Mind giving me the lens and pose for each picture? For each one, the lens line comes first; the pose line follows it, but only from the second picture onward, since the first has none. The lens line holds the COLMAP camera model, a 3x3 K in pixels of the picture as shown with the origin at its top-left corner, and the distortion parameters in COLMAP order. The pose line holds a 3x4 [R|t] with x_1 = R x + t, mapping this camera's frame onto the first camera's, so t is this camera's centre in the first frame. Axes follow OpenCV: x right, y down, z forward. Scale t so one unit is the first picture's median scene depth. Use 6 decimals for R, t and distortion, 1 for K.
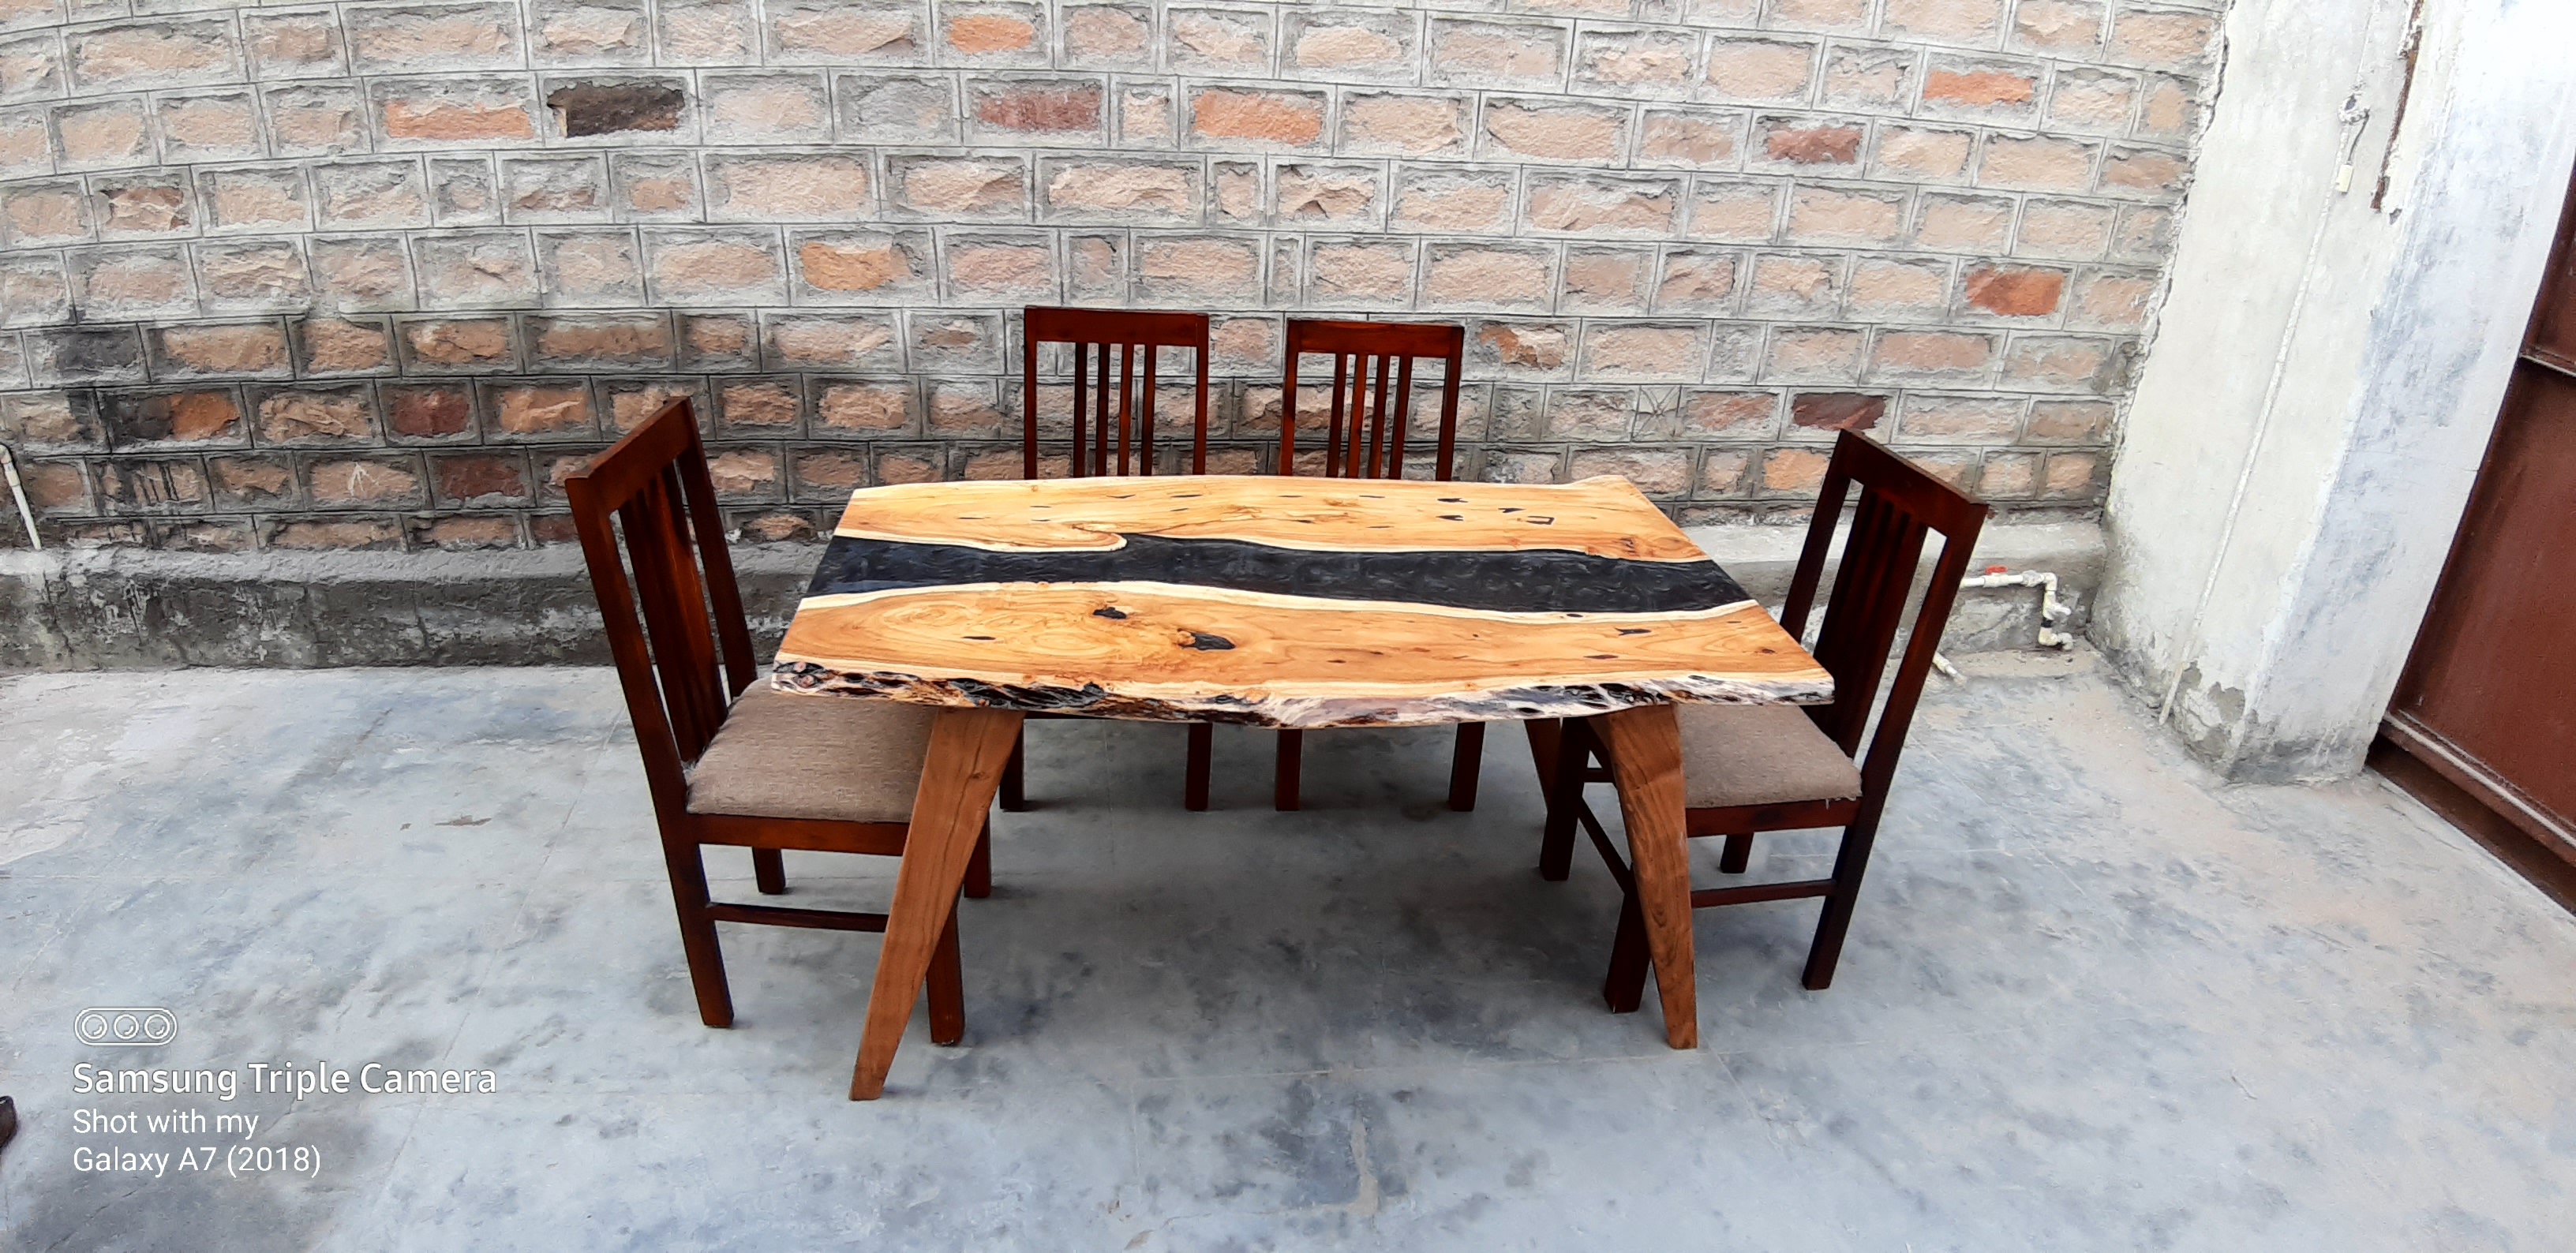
lens RADIAL K [[1325.6, 0, 1288.0], [0, 1325.6, 626.5], [0, 0, 1]] dist [-0.035809, -0.090741]
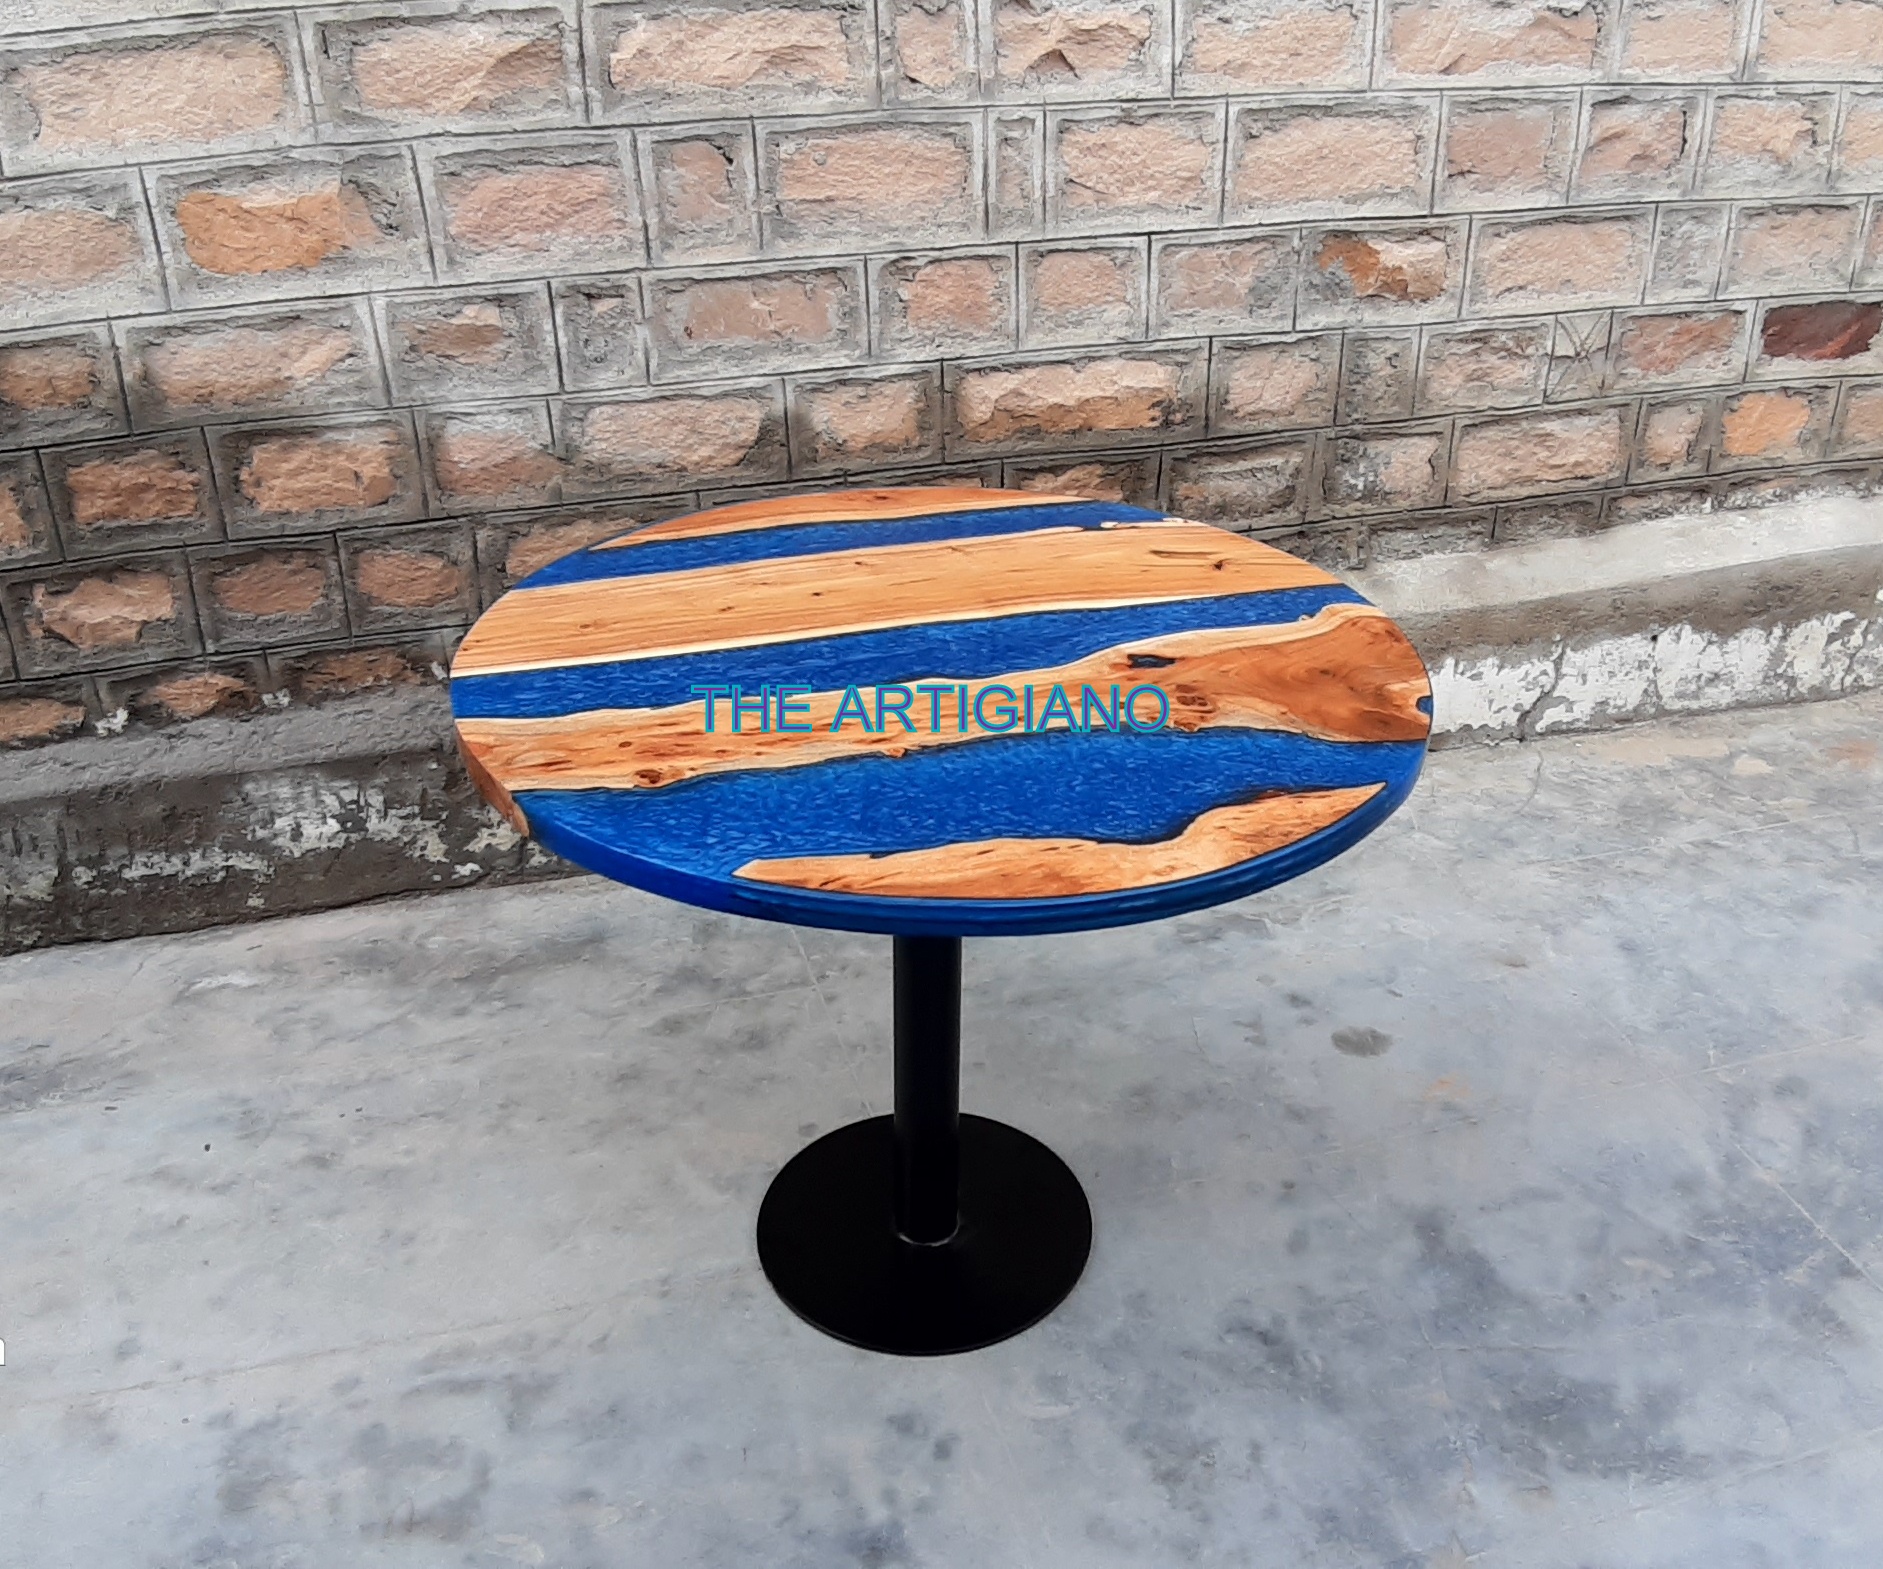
lens RADIAL K [[1688.2, 0, 1024.3], [0, 1688.2, 778.0], [0, 0, 1]] dist [-0.036090, -0.096068]
pose [[0.983739, -0.125708, 0.128275, -0.131060], [0.117168, 0.990491, 0.072107, -0.052074], [-0.136120, -0.055904, 0.989114, 0.232809]]
